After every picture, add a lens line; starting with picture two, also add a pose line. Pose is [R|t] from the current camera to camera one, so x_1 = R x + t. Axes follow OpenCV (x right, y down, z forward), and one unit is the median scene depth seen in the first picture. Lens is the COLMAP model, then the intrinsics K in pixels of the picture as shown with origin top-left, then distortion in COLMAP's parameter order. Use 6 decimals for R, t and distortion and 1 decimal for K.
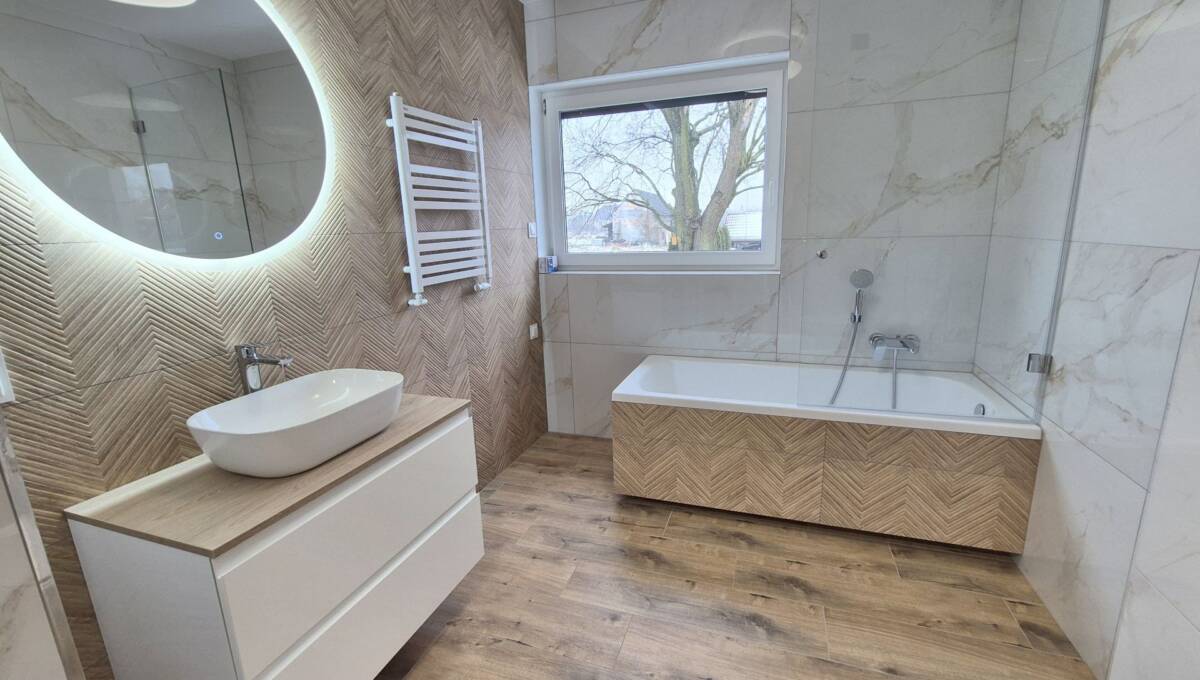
lens RADIAL K [[489.3, 0, 607.6], [0, 489.3, 333.4], [0, 0, 1]] dist [-0.005165, 0.004237]
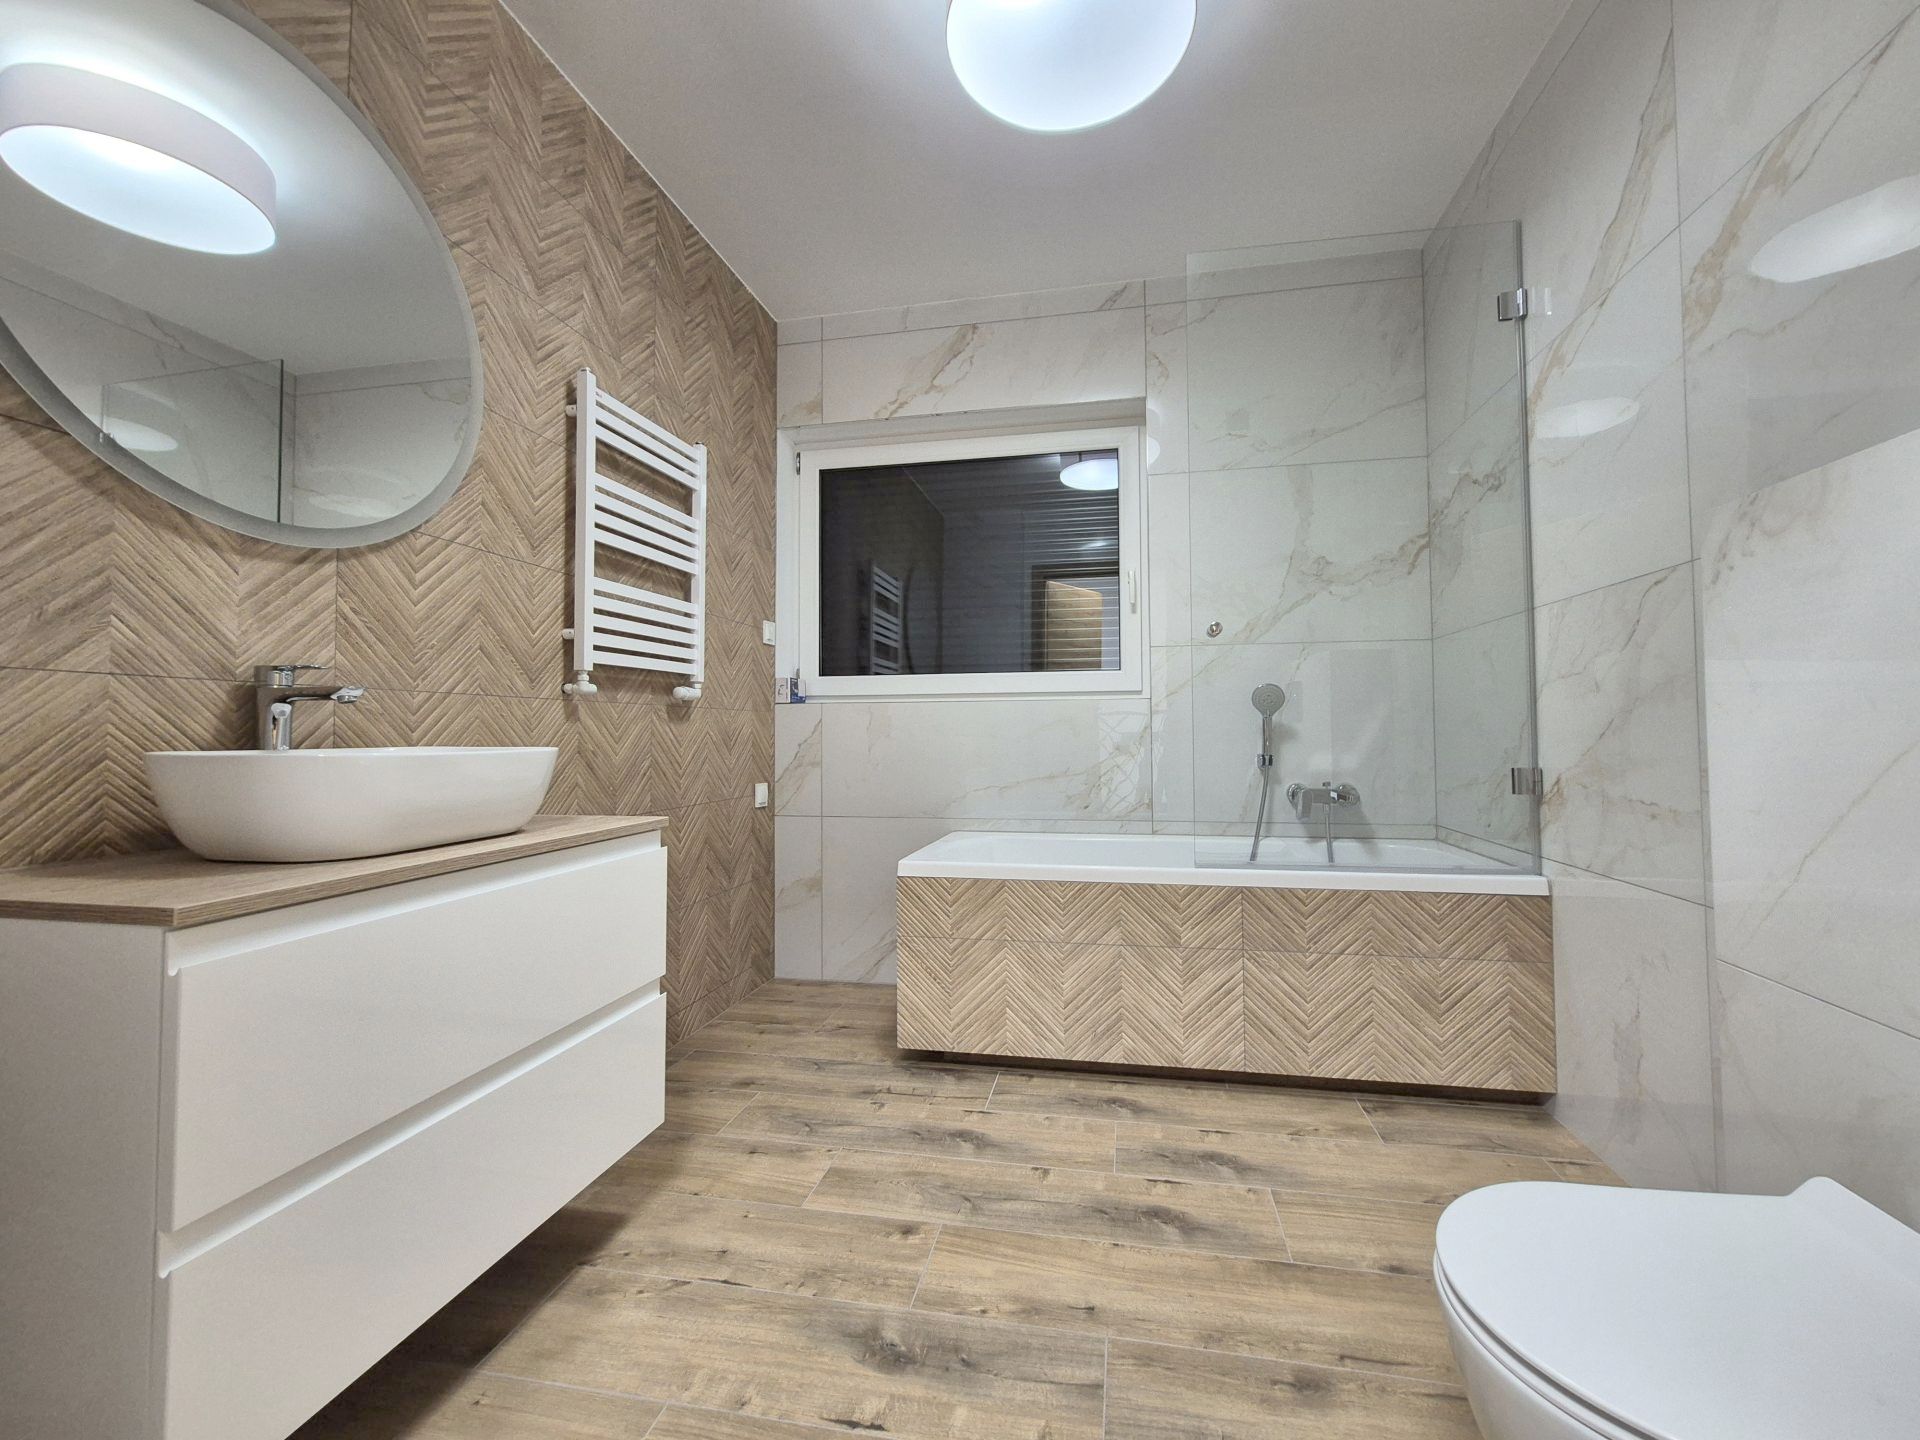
lens RADIAL K [[785.8, 0, 973.5], [0, 785.8, 710.5], [0, 0, 1]] dist [-0.001075, 0.000516]
pose [[0.990136, 0.029118, 0.137047, -0.042846], [0.005611, 0.969140, -0.246448, 0.207400], [-0.139994, 0.244786, 0.959417, 0.015638]]
